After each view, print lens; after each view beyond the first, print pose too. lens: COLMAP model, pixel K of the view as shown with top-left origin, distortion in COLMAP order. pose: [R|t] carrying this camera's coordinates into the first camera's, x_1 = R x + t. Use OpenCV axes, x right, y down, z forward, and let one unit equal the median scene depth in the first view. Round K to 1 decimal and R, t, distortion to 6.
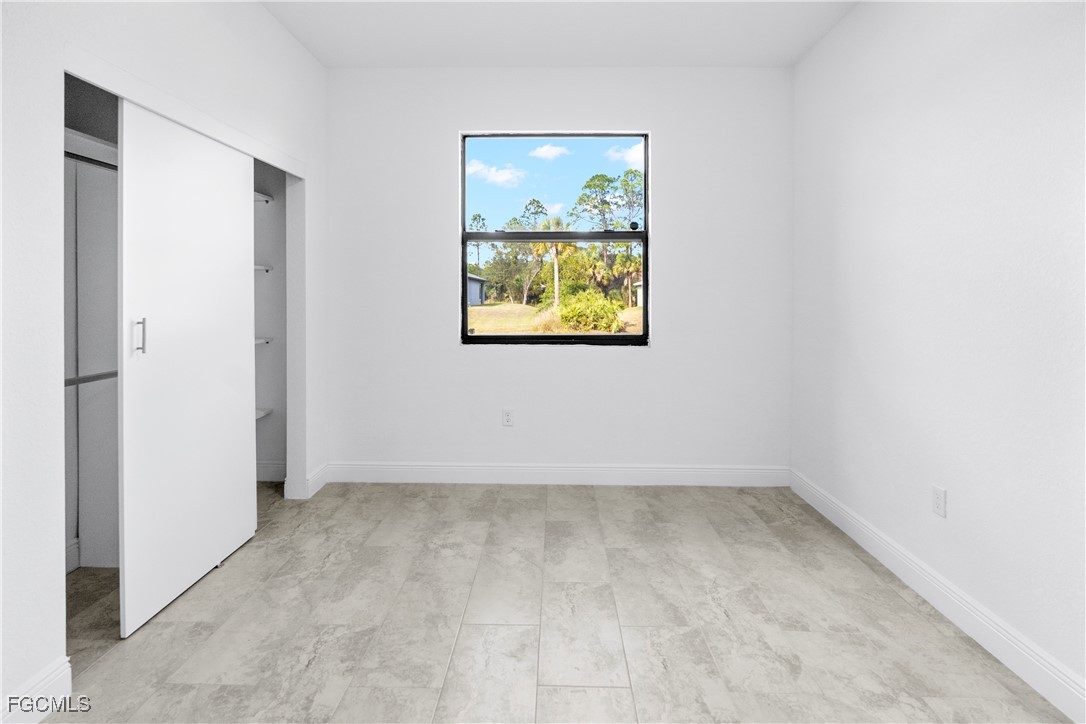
lens RADIAL K [[505.7, 0, 543.4], [0, 505.7, 340.4], [0, 0, 1]] dist [-0.000150, 0.000489]
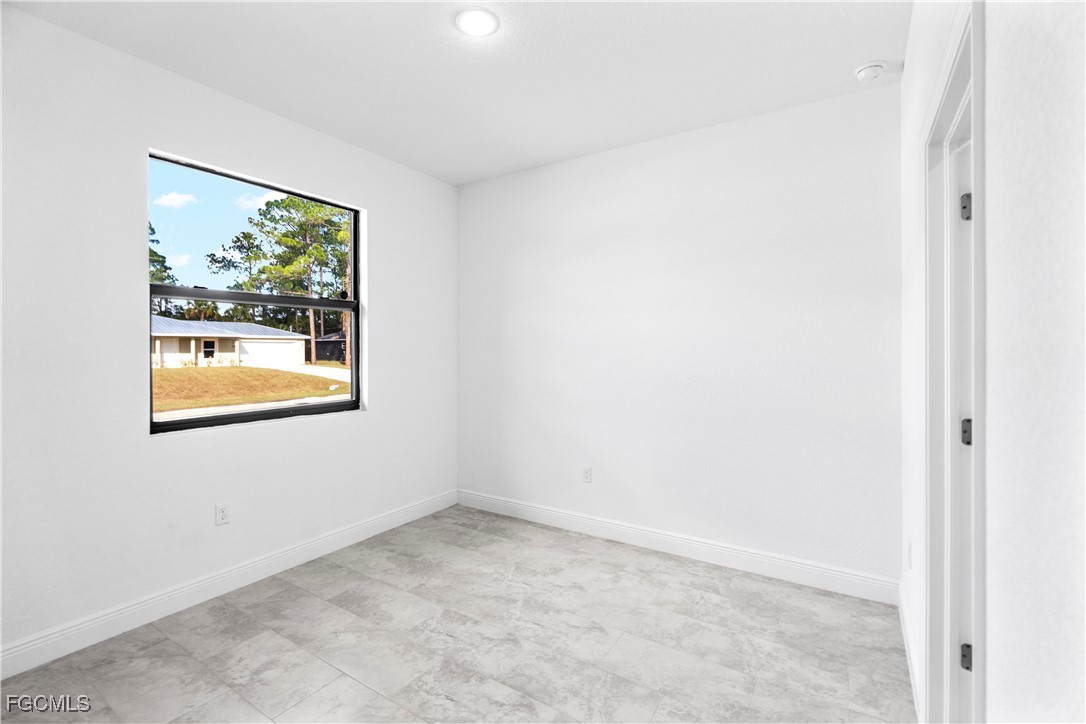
lens RADIAL K [[490.0, 0, 547.3], [0, 490.0, 345.8], [0, 0, 1]] dist [0.001746, 0.000391]
pose [[0.520380, 0.000414, 0.853935, -0.626163], [0.080258, 0.995550, -0.049391, -0.053737], [-0.850155, 0.094237, 0.518031, 0.111734]]
